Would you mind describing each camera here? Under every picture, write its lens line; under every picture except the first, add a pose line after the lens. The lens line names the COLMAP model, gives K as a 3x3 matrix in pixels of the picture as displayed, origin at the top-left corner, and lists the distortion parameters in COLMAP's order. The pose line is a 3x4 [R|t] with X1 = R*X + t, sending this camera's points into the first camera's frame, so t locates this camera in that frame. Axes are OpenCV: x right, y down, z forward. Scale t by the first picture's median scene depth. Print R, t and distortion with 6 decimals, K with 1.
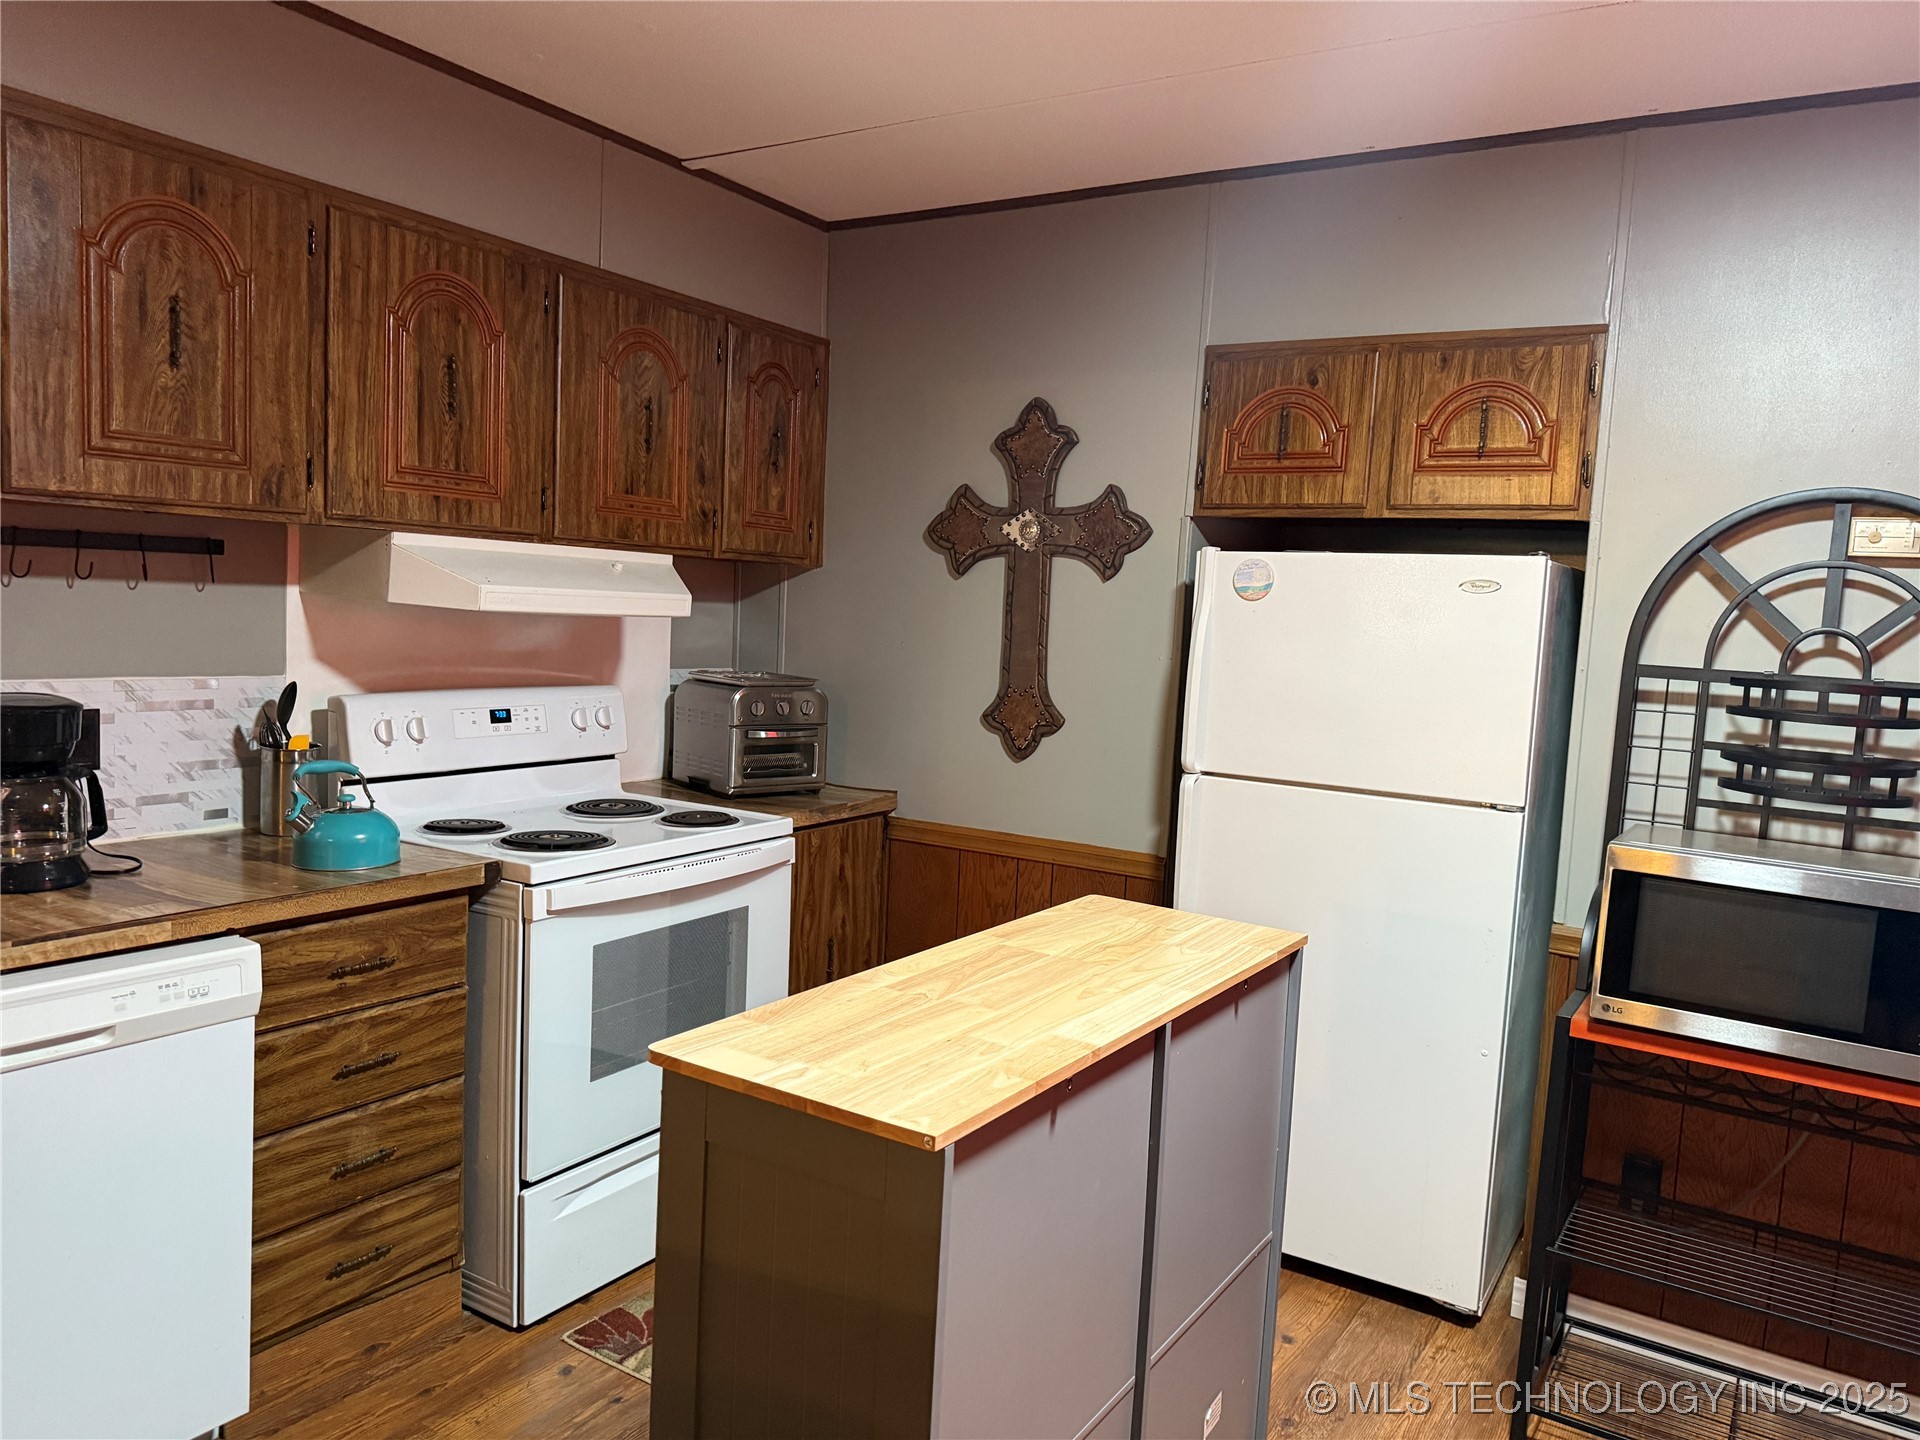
lens RADIAL K [[1349.5, 0, 956.1], [0, 1349.5, 730.7], [0, 0, 1]] dist [0.070464, -0.101448]
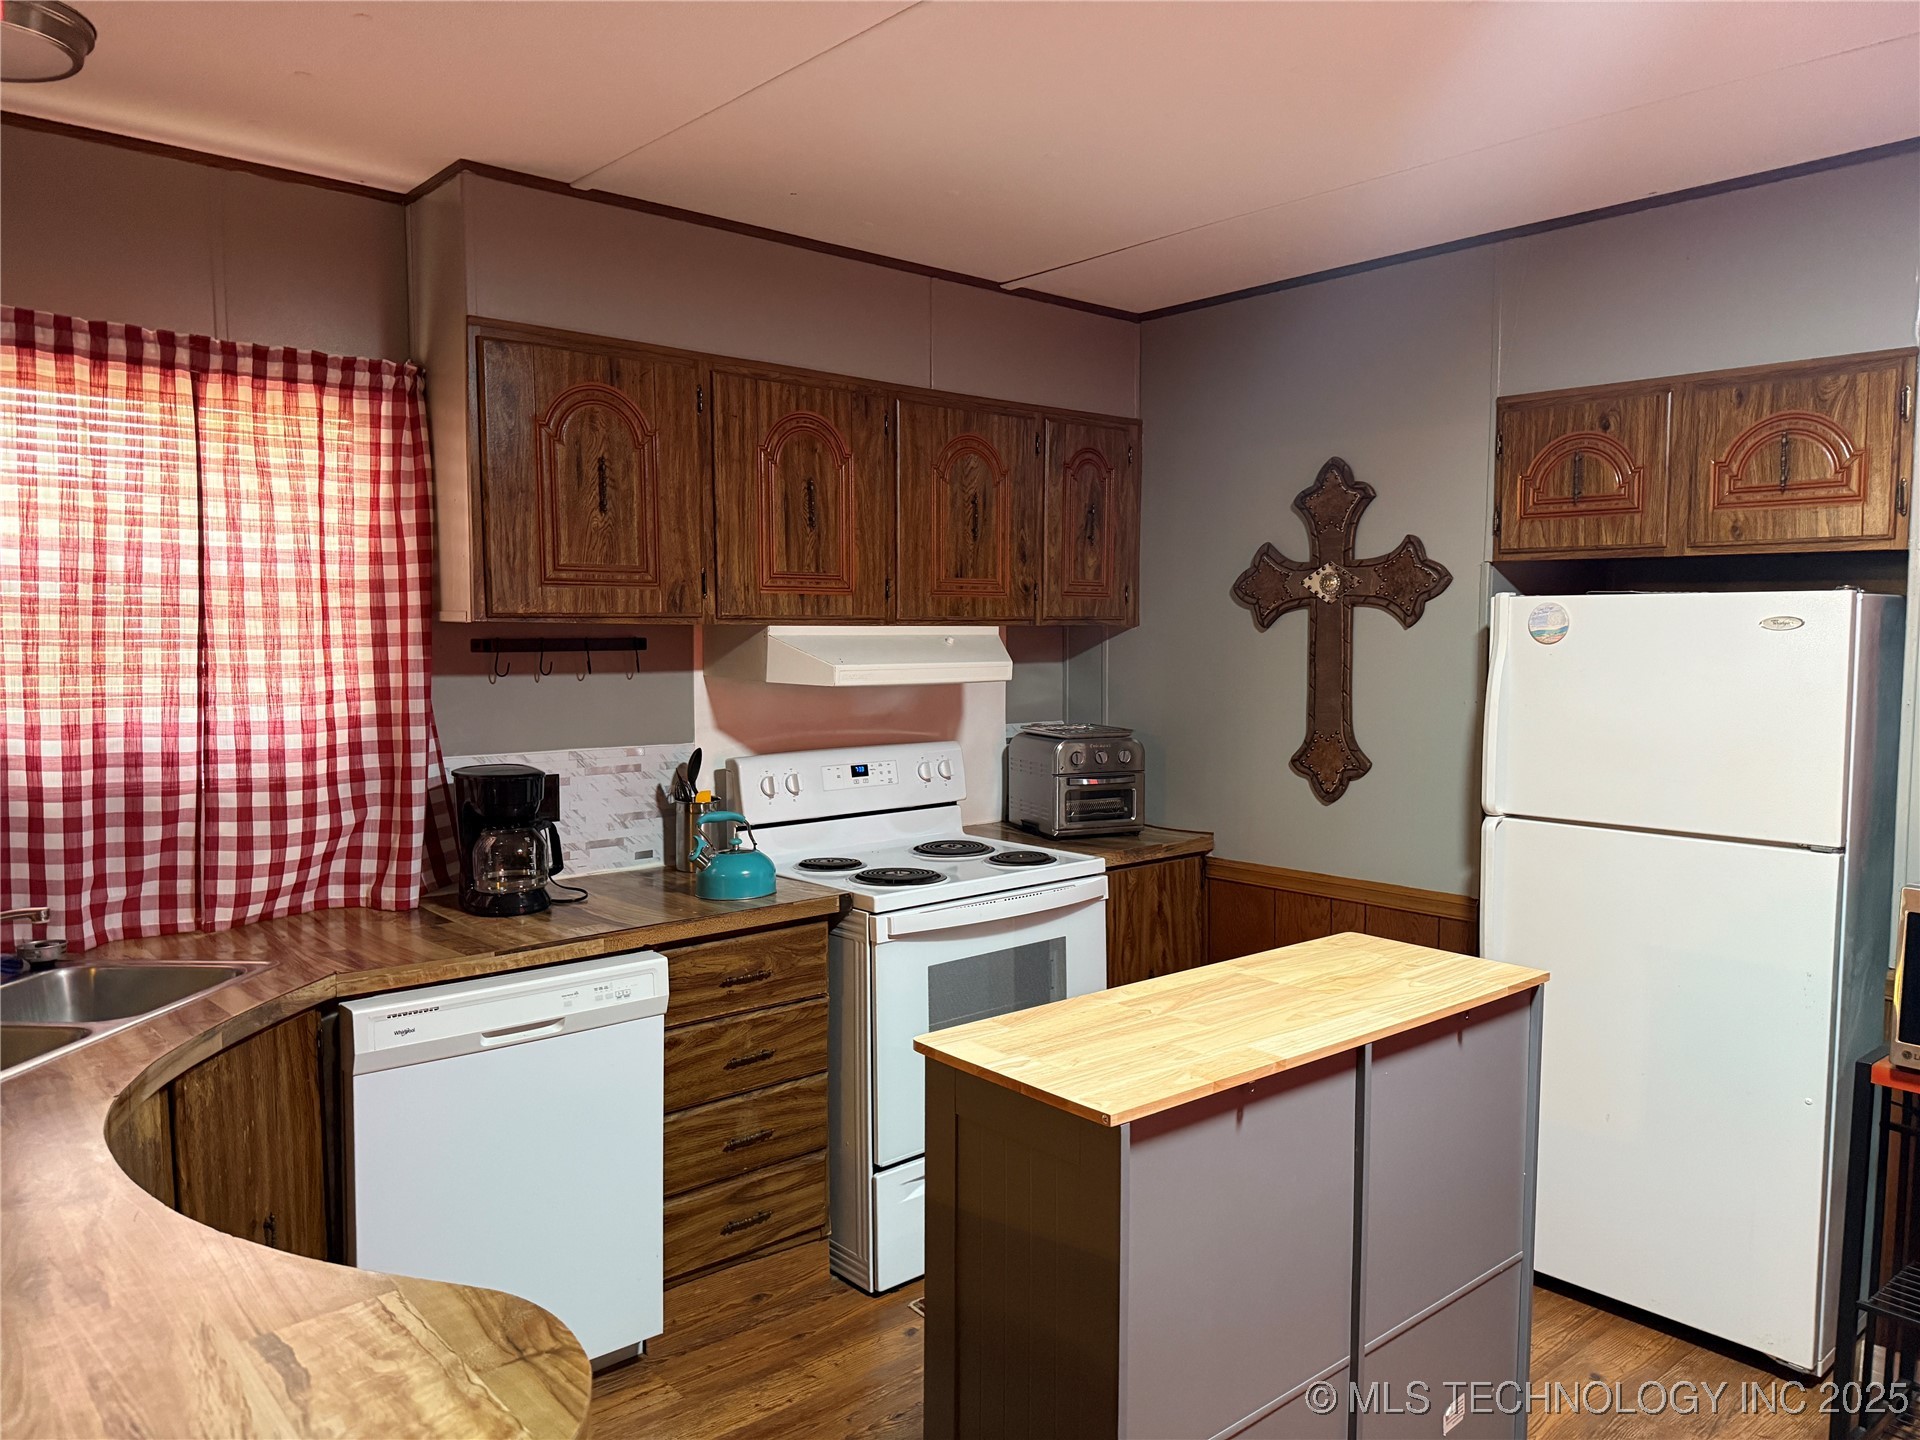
lens RADIAL K [[1349.5, 0, 959.2], [0, 1349.5, 730.3], [0, 0, 1]] dist [0.070464, -0.101448]
pose [[0.958012, -0.026905, -0.285462, 0.100305], [0.019203, 0.999373, -0.029746, -0.011427], [0.286083, 0.023015, 0.957928, -0.118402]]
